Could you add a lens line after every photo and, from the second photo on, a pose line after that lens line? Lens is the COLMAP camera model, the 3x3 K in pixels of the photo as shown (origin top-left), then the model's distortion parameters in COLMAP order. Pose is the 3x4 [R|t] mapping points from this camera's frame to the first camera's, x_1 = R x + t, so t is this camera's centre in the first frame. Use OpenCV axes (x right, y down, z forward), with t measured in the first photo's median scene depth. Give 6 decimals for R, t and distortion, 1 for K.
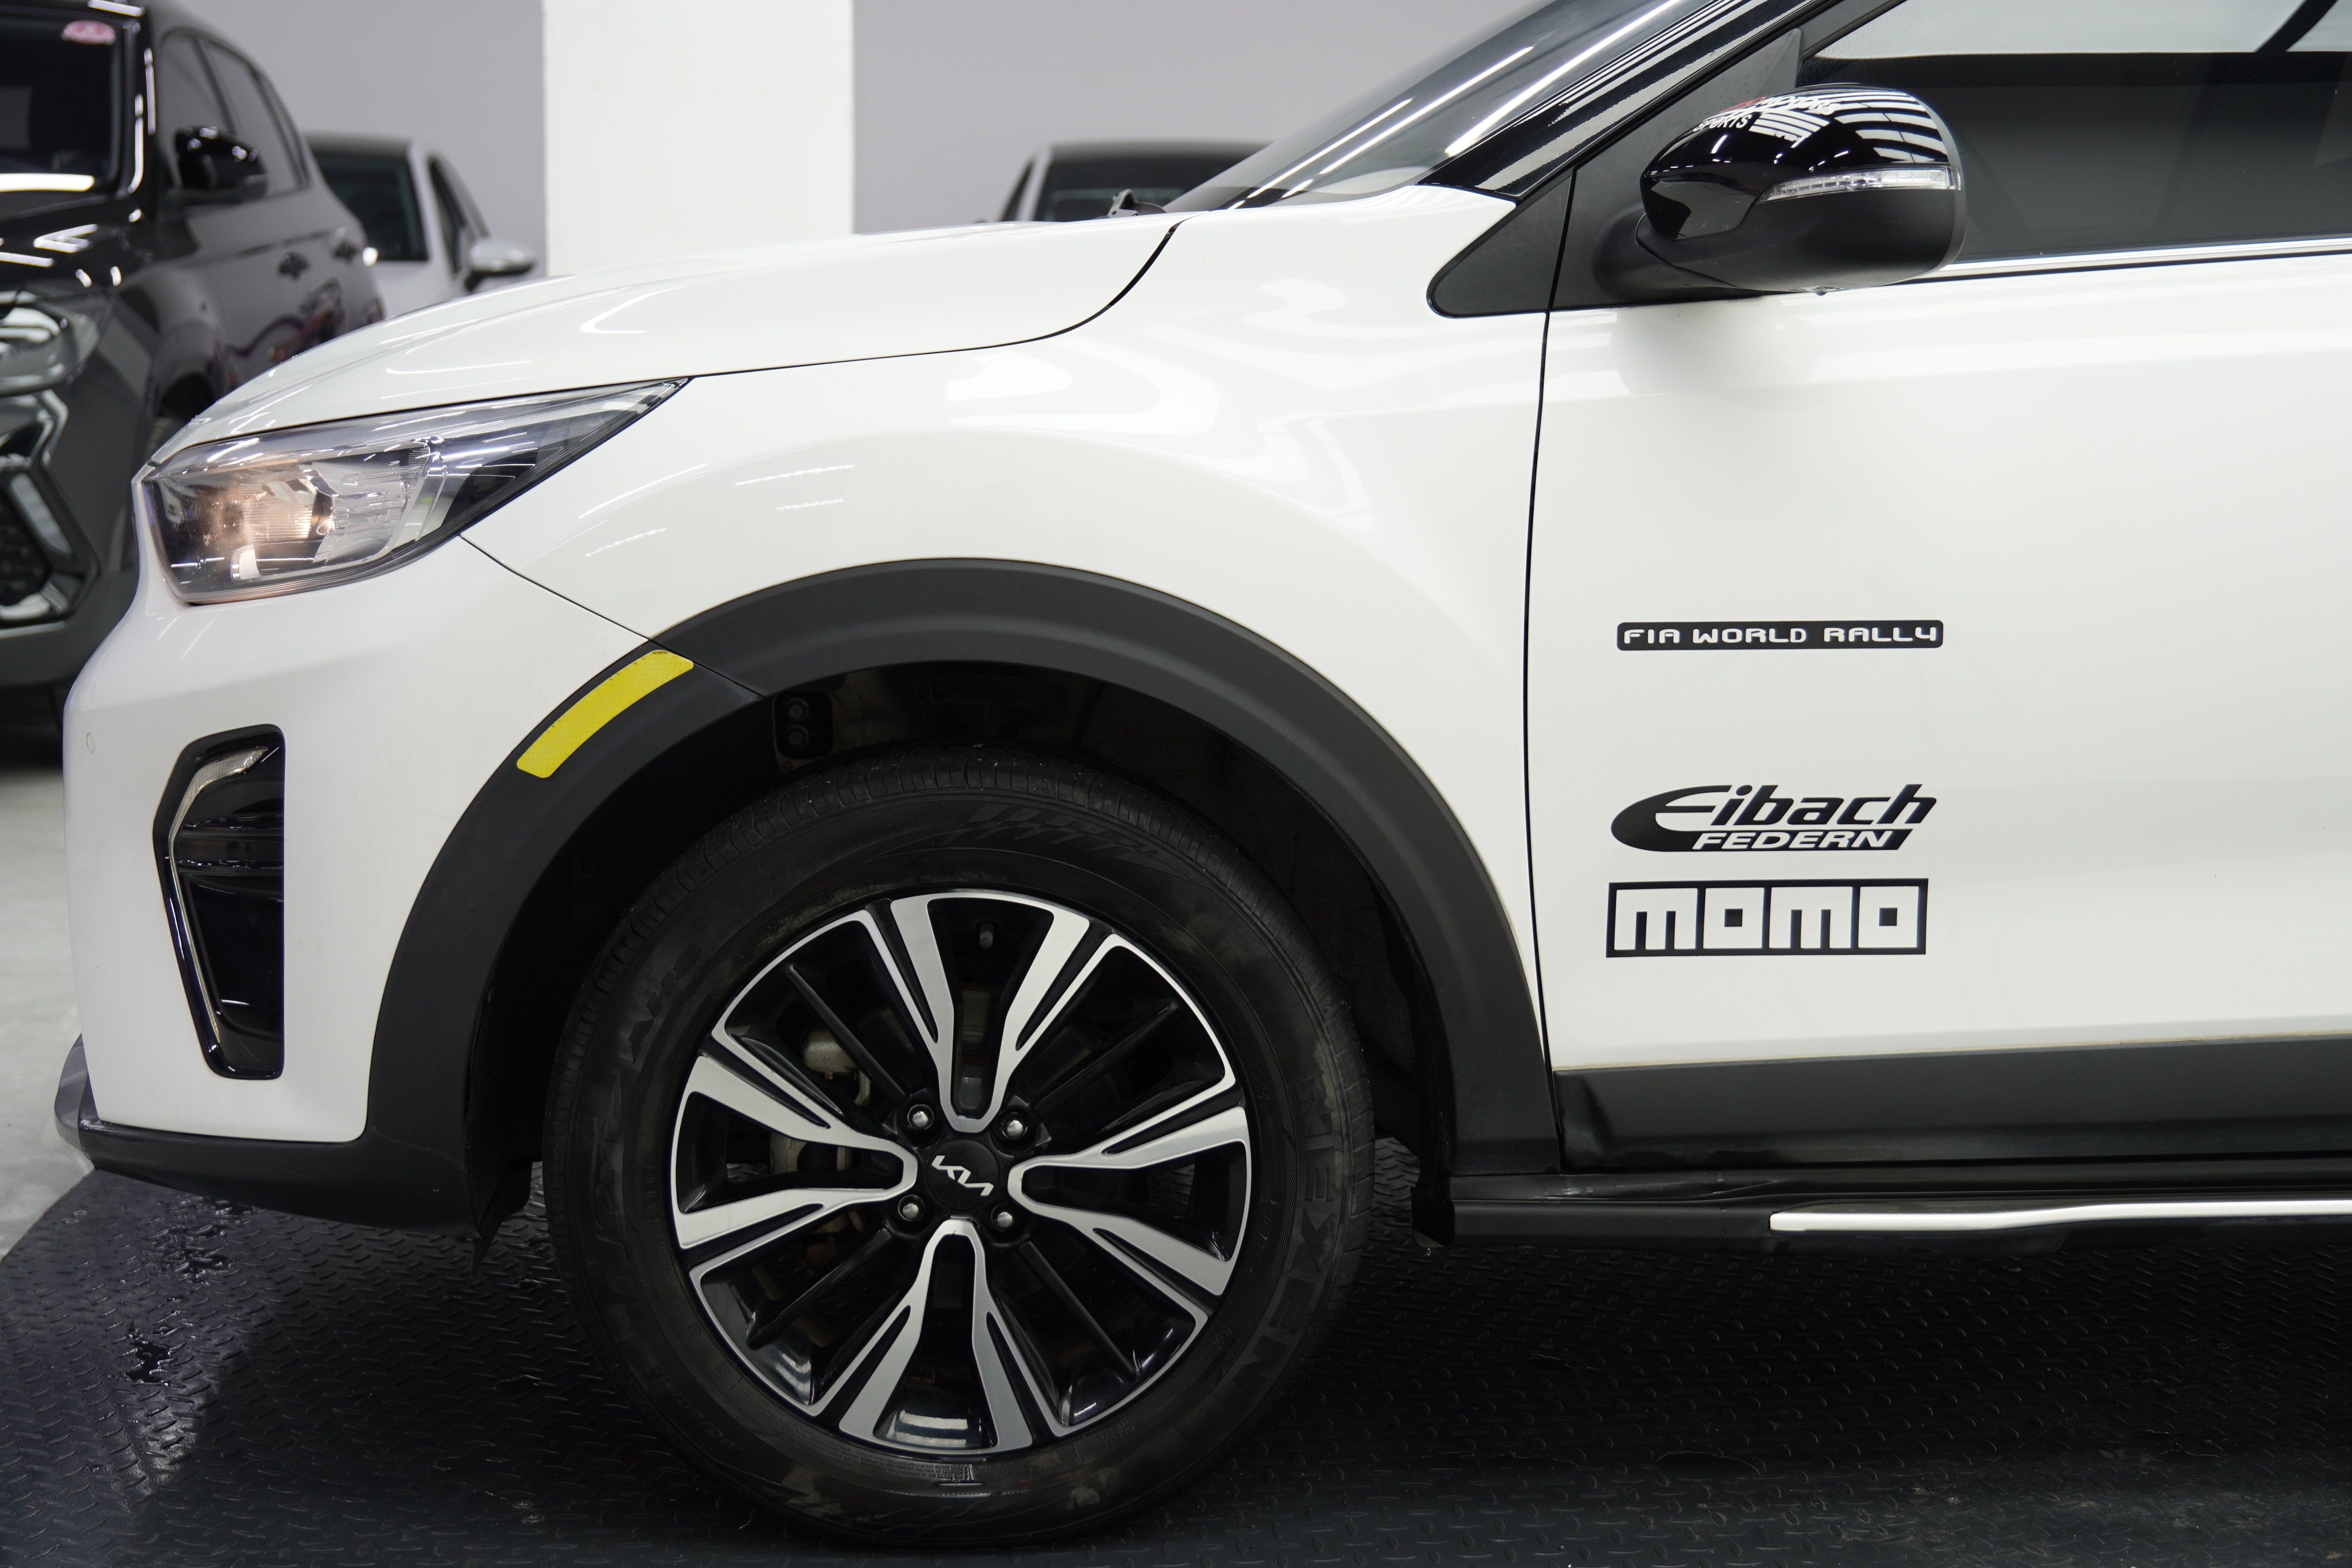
lens RADIAL K [[3031.7, 0, 1173.8], [0, 3031.7, 718.8], [0, 0, 1]] dist [-0.011379, -0.018192]
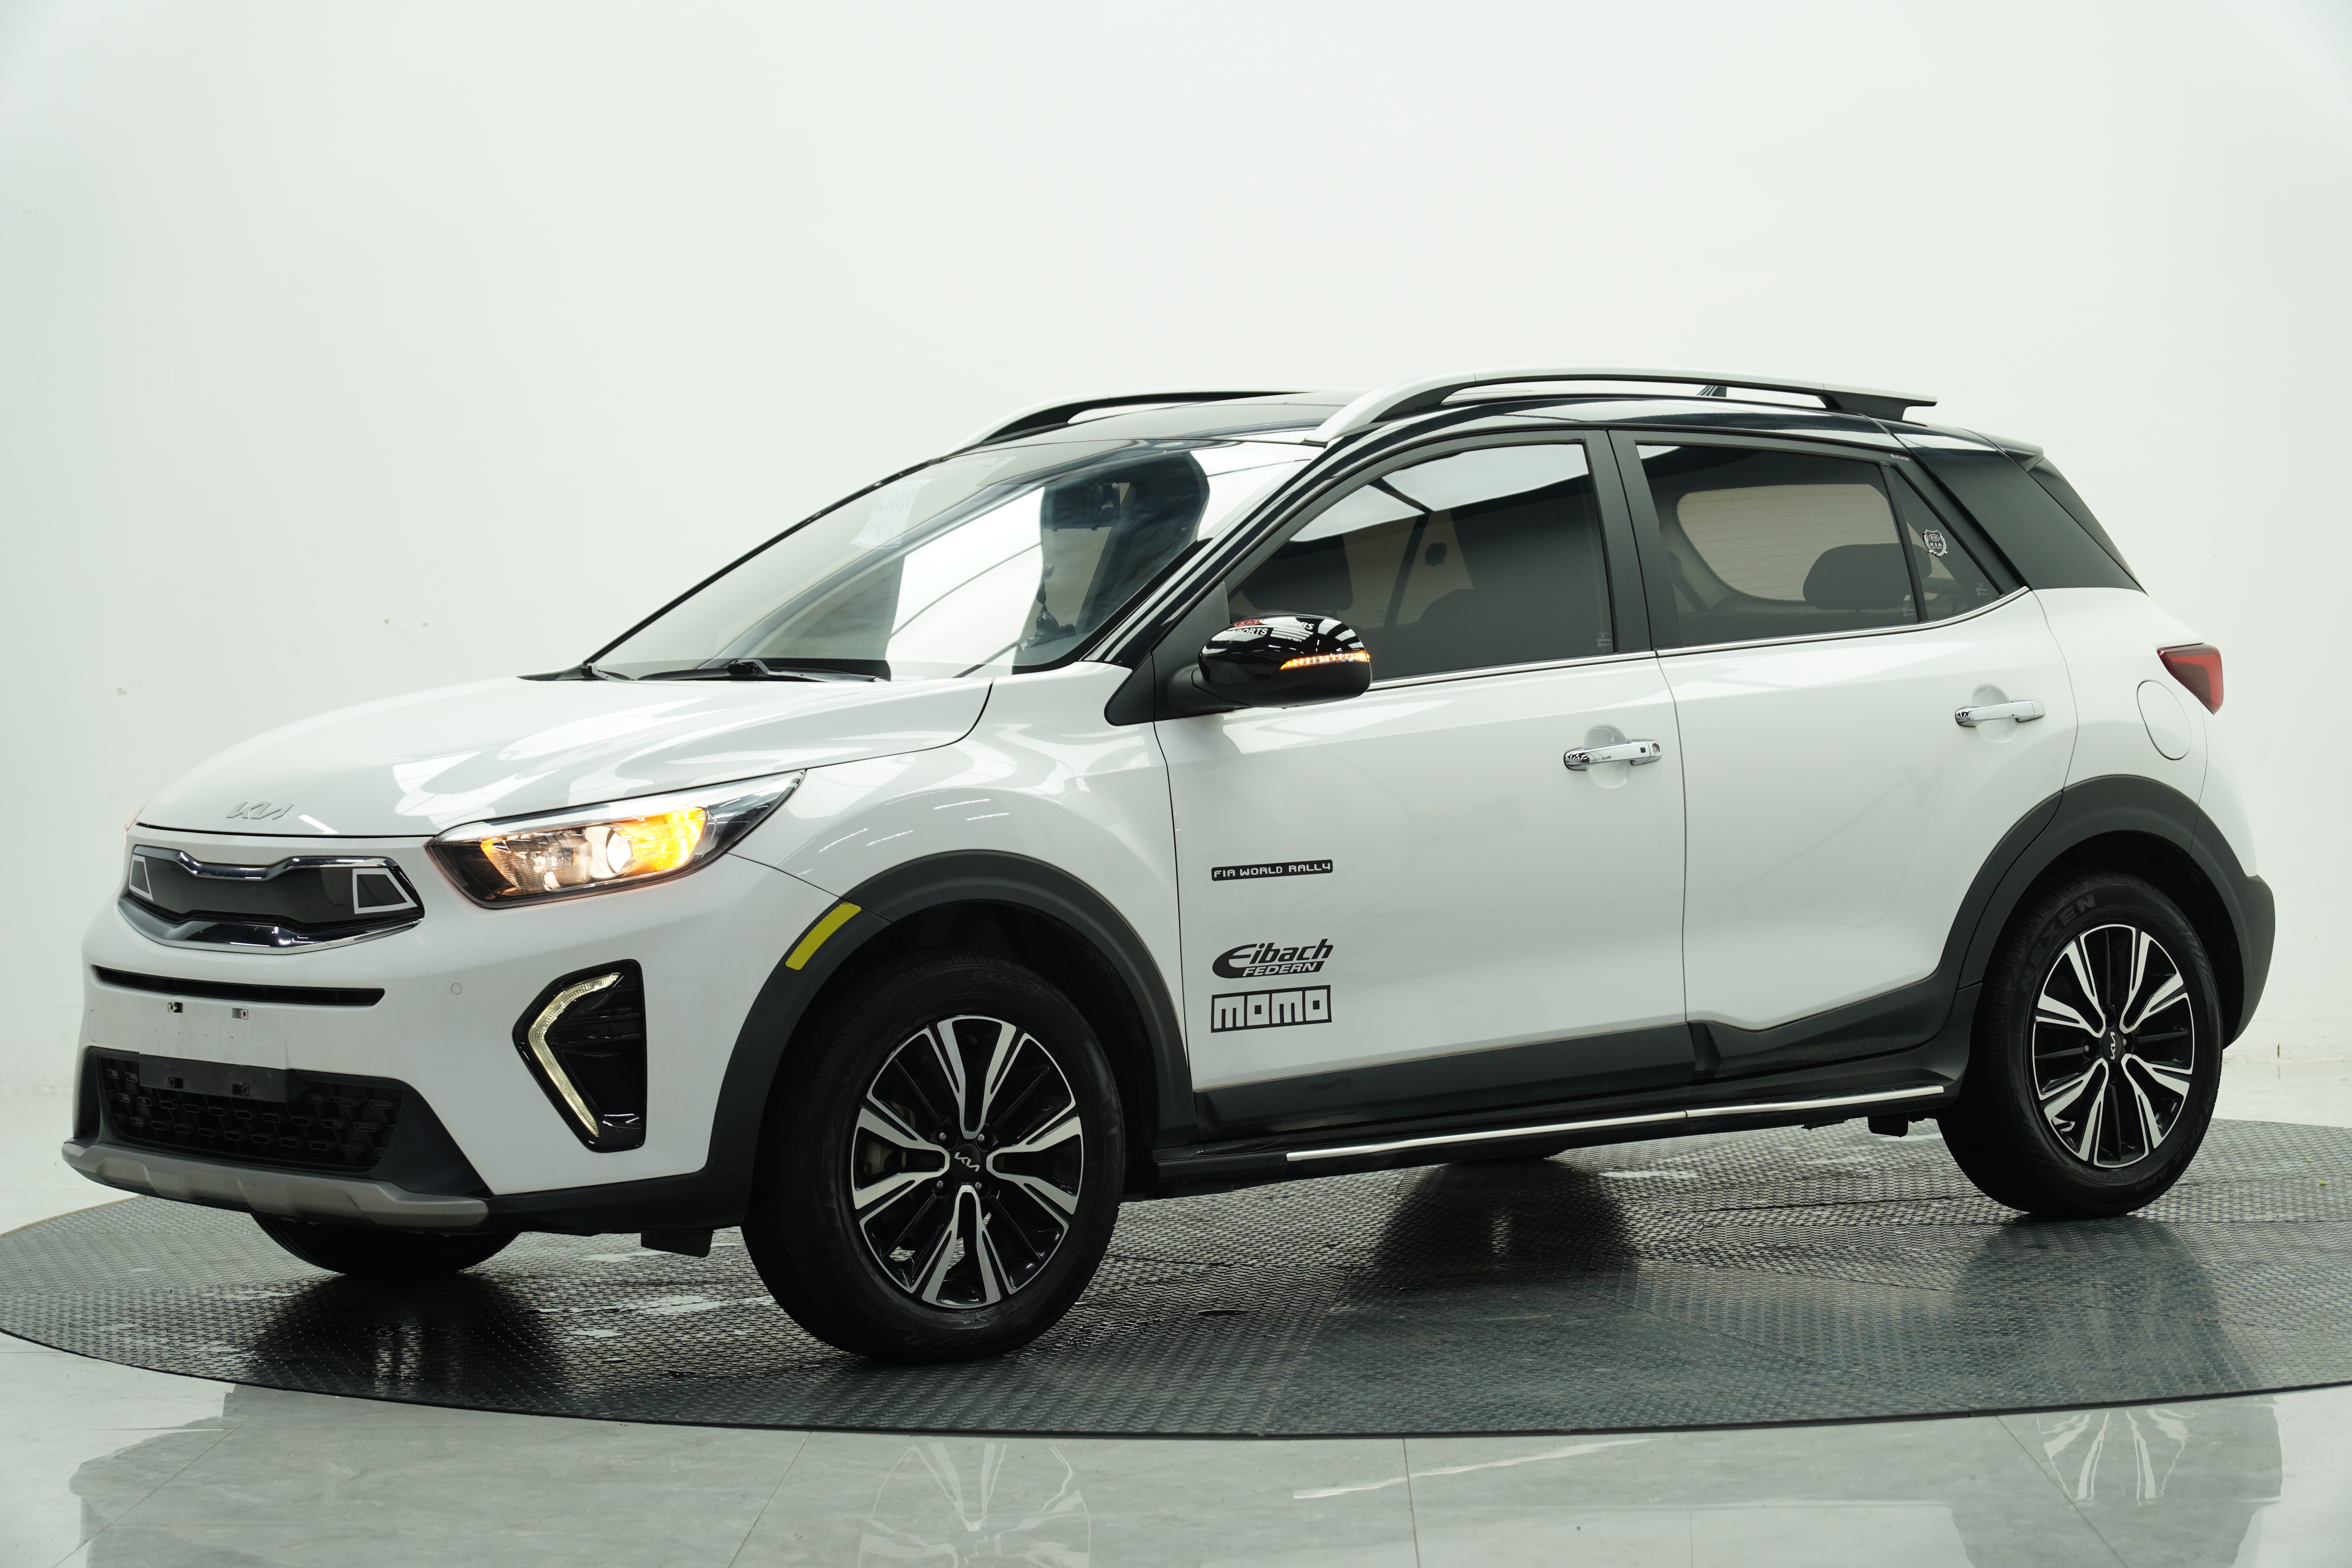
lens RADIAL K [[5672.8, 0, 1176.0], [0, 5672.8, 784.0], [0, 0, 1]] dist [0.075417, 0.301107]
pose [[0.806361, -0.040583, 0.590030, -2.151243], [0.112041, 0.990059, -0.085024, 0.237856], [-0.580714, 0.134668, 0.802892, -2.106966]]
